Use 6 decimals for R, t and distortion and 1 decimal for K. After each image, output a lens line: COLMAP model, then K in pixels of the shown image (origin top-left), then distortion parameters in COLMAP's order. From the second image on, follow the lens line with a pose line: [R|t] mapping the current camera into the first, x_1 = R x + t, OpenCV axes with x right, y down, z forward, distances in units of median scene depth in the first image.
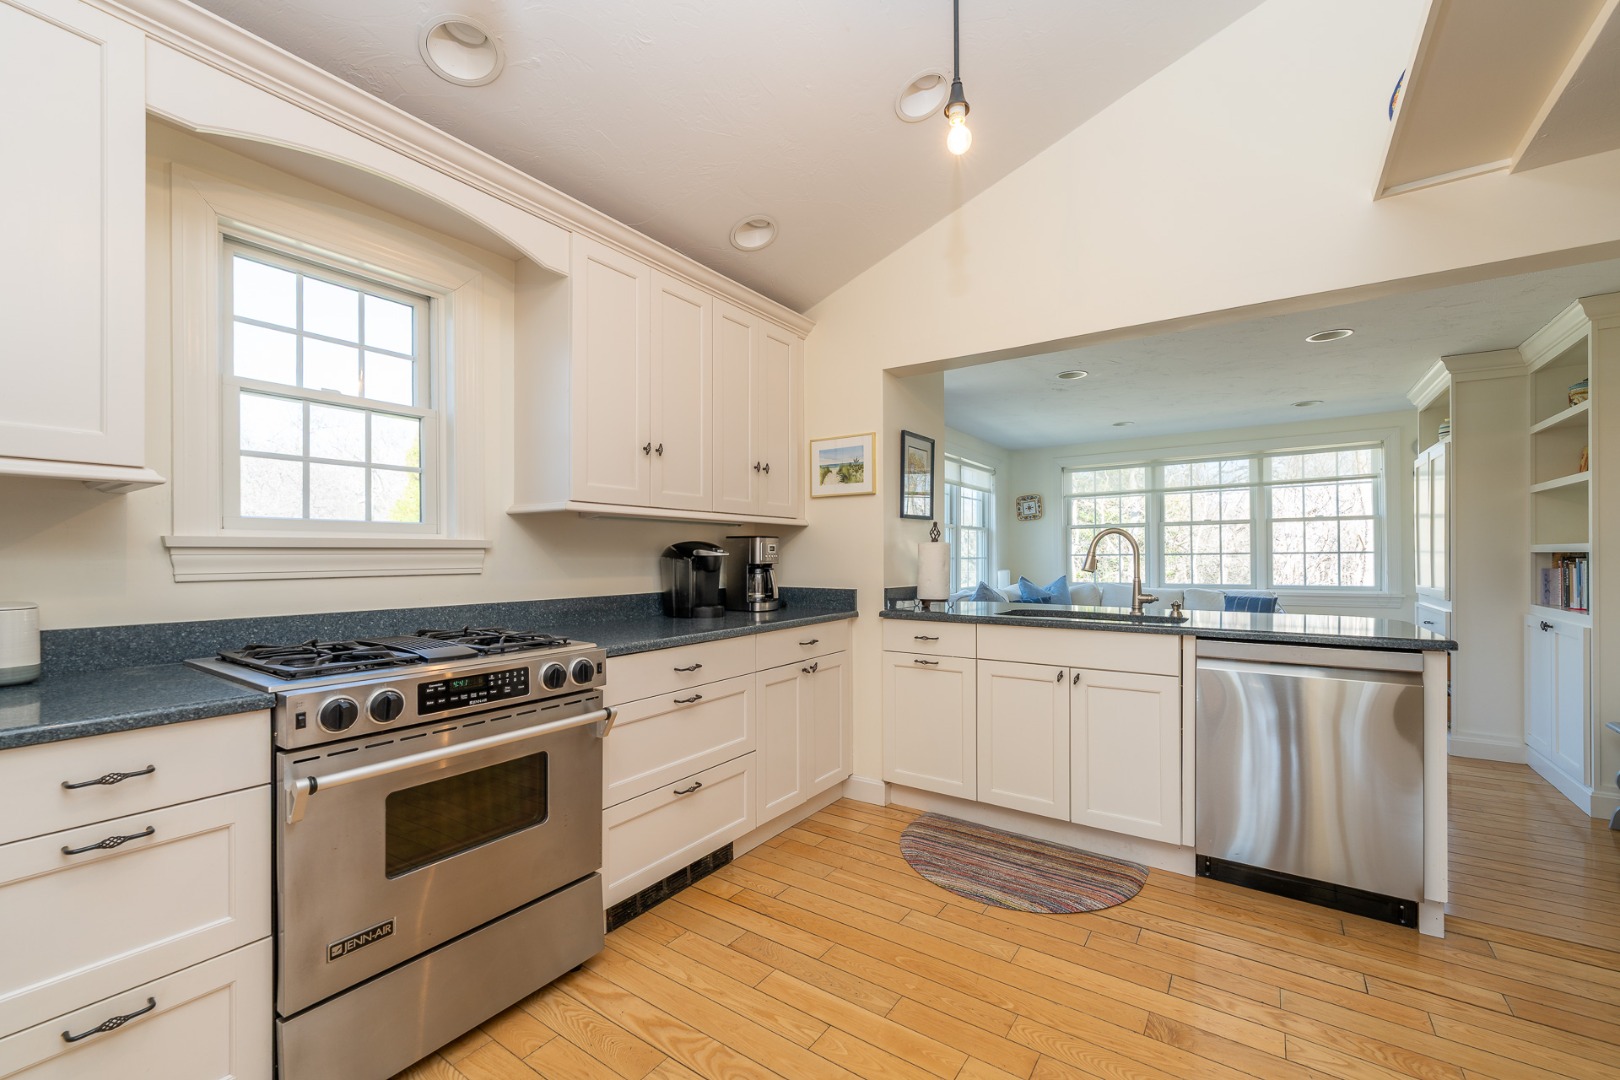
lens RADIAL K [[653.8, 0, 809.7], [0, 653.8, 551.8], [0, 0, 1]] dist [-0.000999, -0.000087]
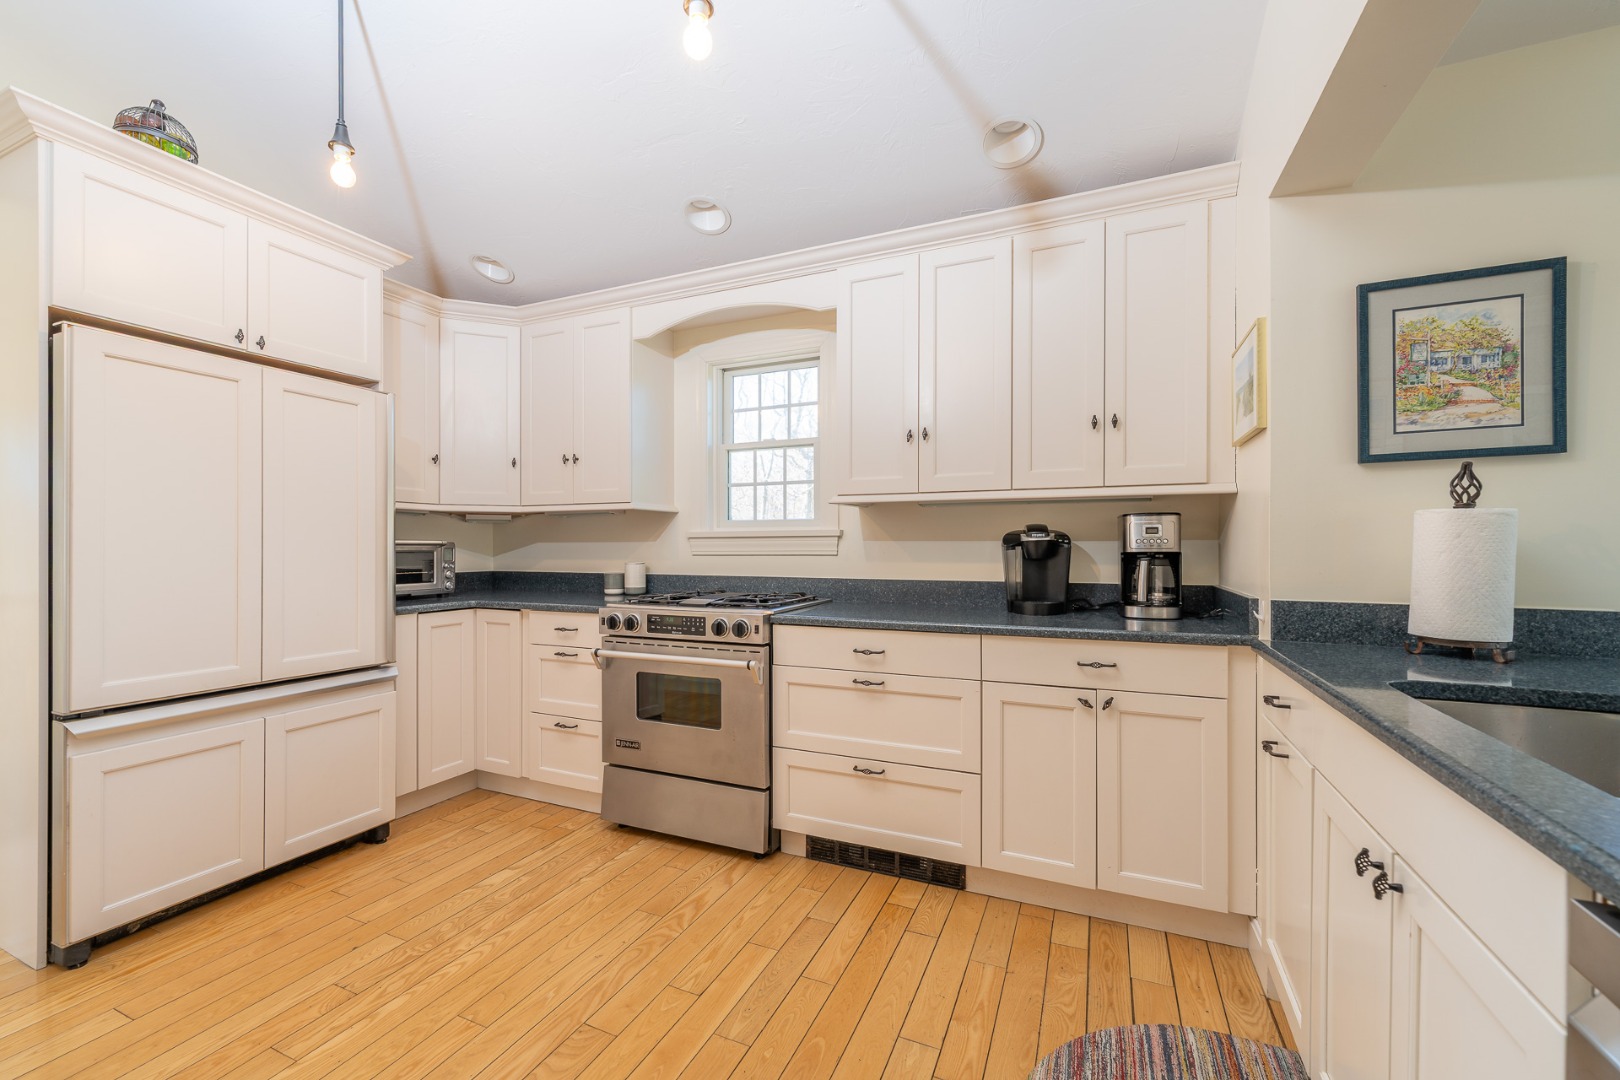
lens RADIAL K [[655.0, 0, 815.8], [0, 655.0, 546.8], [0, 0, 1]] dist [-0.000163, 0.000001]
pose [[0.197751, 0.003783, -0.980245, 0.902743], [0.004346, 0.999979, 0.004736, 0.011216], [0.980243, -0.005197, 0.197730, 0.820839]]
